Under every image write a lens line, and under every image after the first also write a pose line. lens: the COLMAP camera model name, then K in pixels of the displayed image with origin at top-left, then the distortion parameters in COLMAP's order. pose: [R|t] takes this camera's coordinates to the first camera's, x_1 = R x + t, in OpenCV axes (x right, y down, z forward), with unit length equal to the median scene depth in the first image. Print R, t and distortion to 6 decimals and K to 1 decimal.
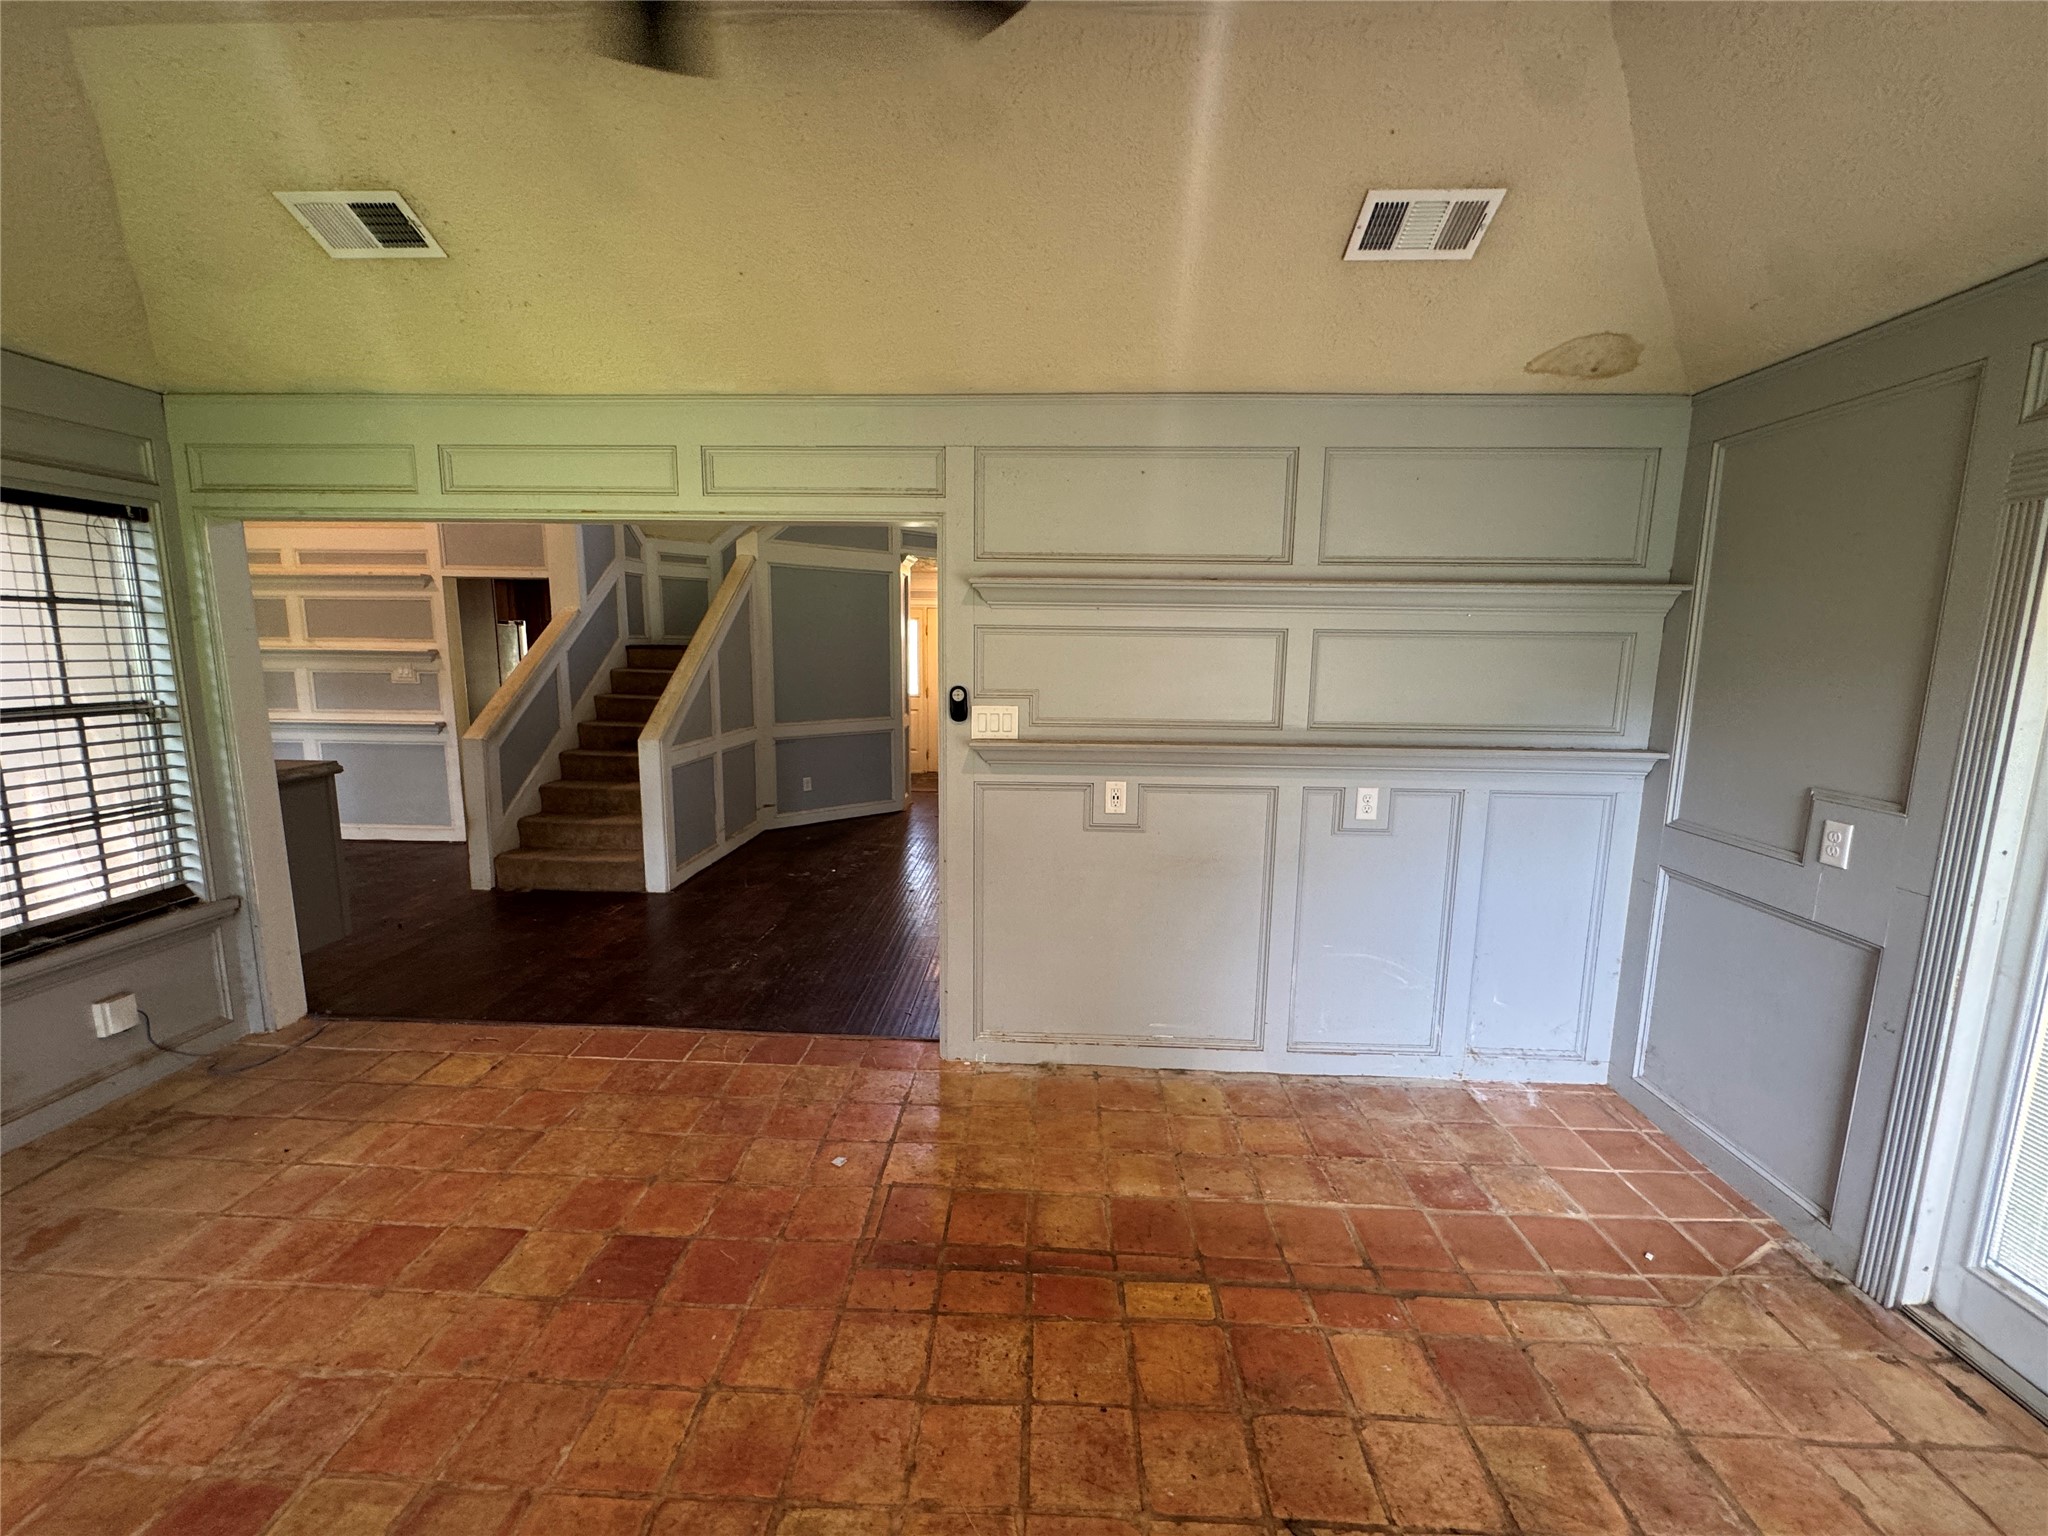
lens RADIAL K [[819.0, 0, 1023.5], [0, 819.0, 769.5], [0, 0, 1]] dist [-0.003706, 0.000863]
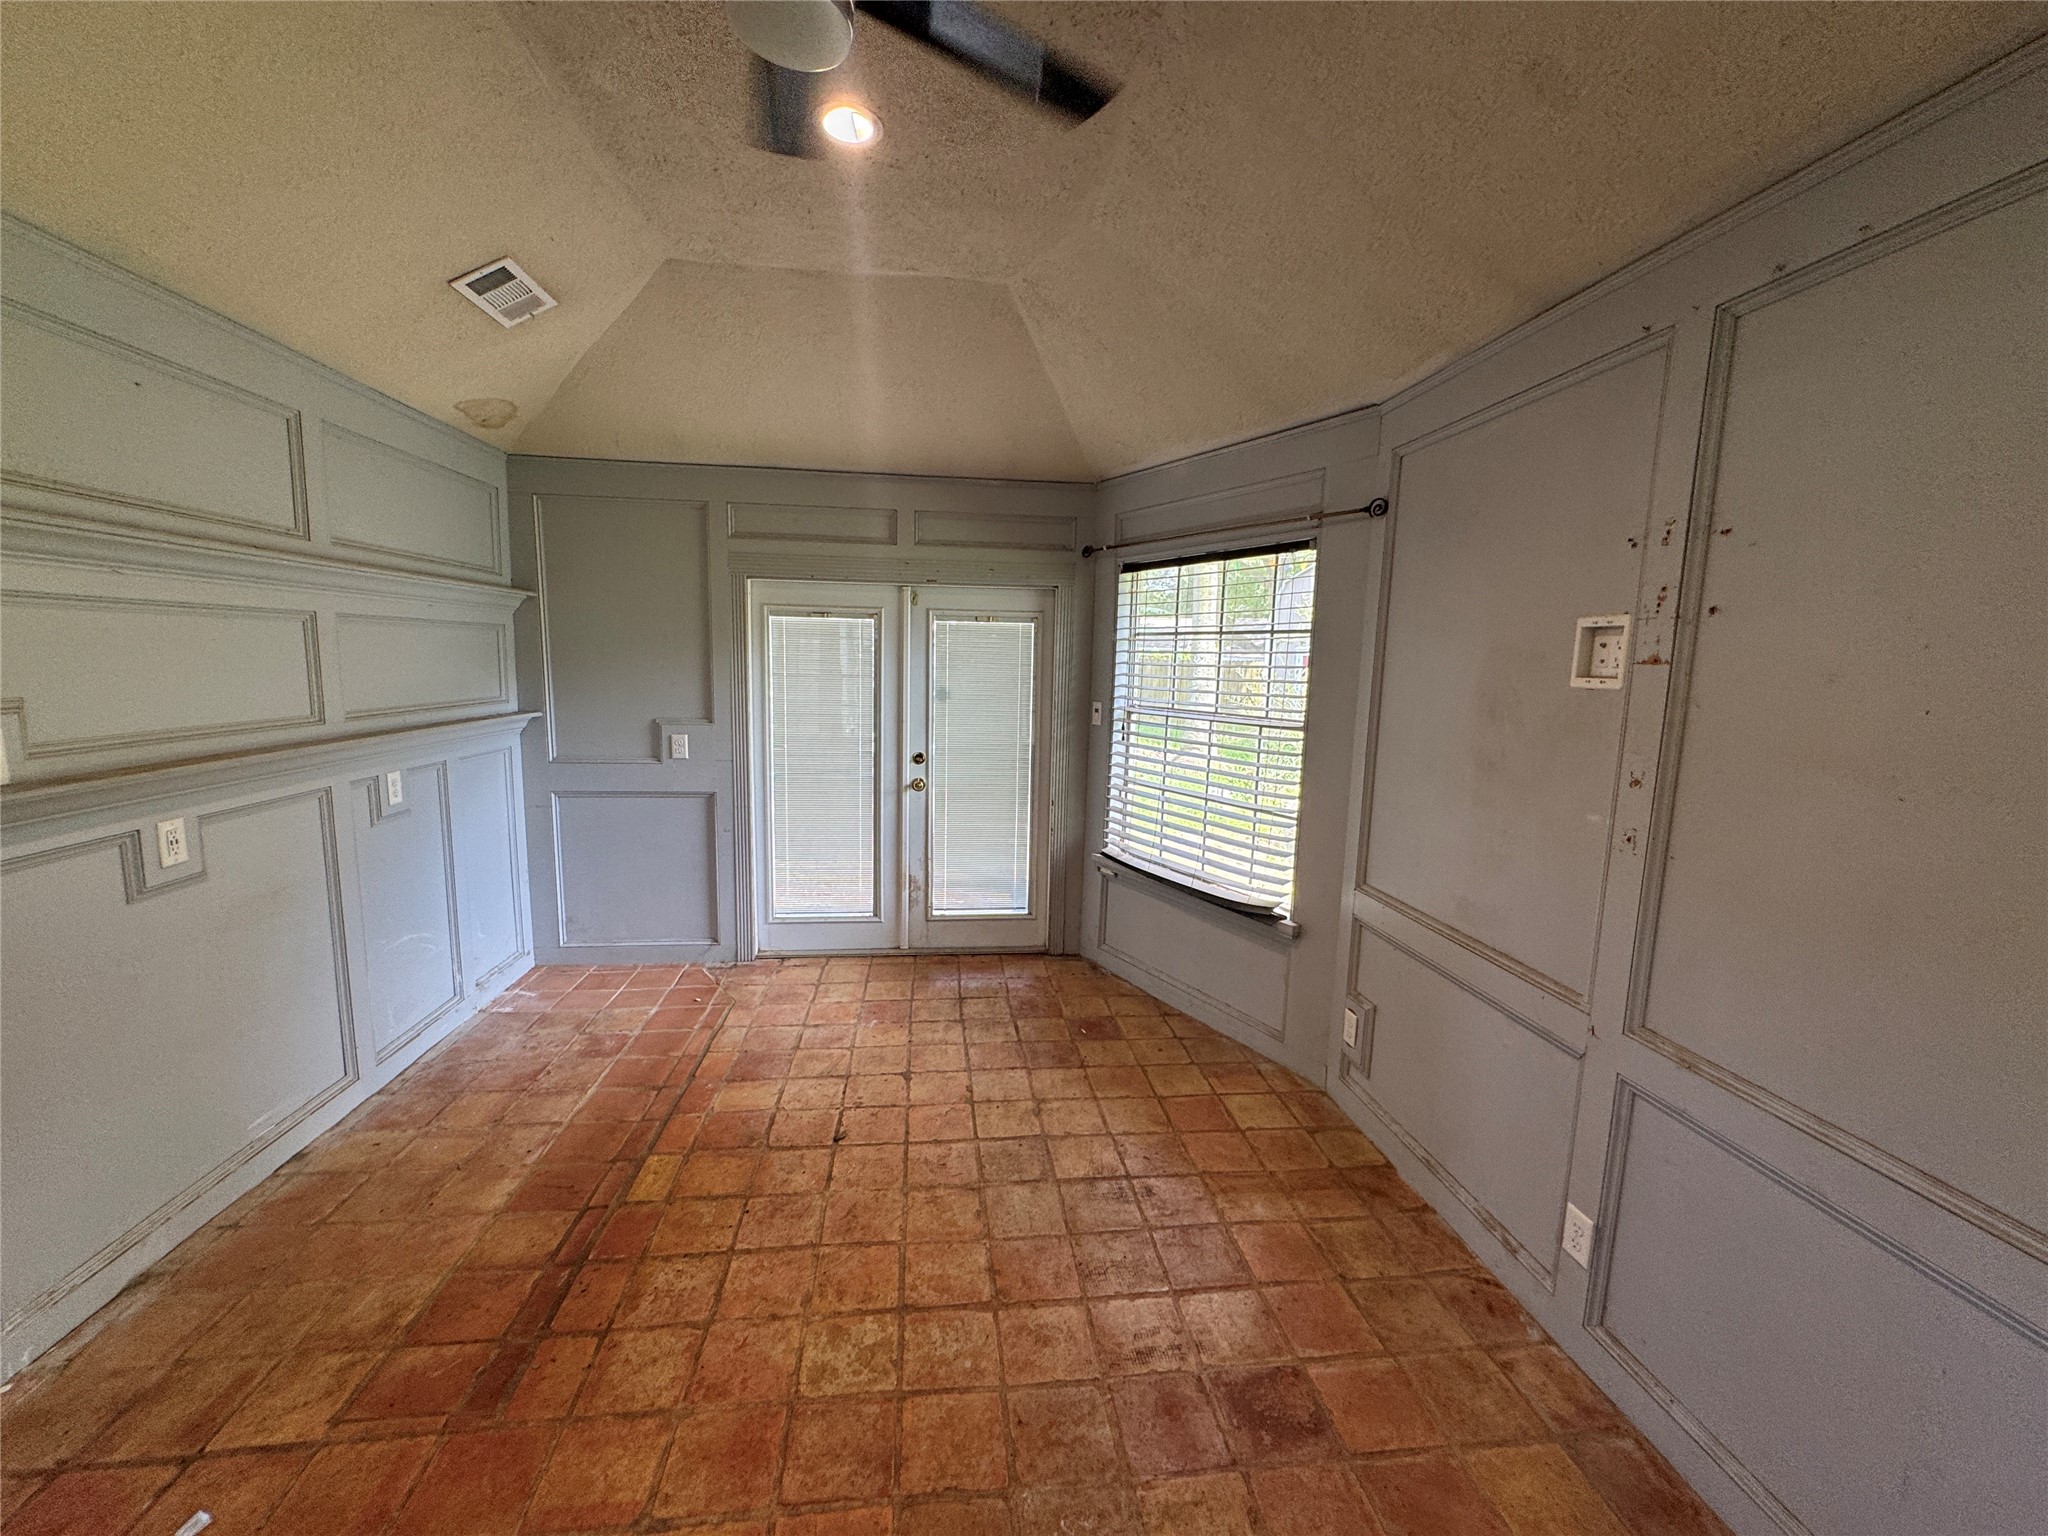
lens RADIAL K [[819.0, 0, 1024.5], [0, 819.0, 767.6], [0, 0, 1]] dist [-0.003706, 0.000863]
pose [[-0.157970, -0.149285, 0.976094, -0.877696], [0.124619, 0.977588, 0.169682, -0.072890], [-0.979549, 0.148444, -0.135825, 0.472011]]
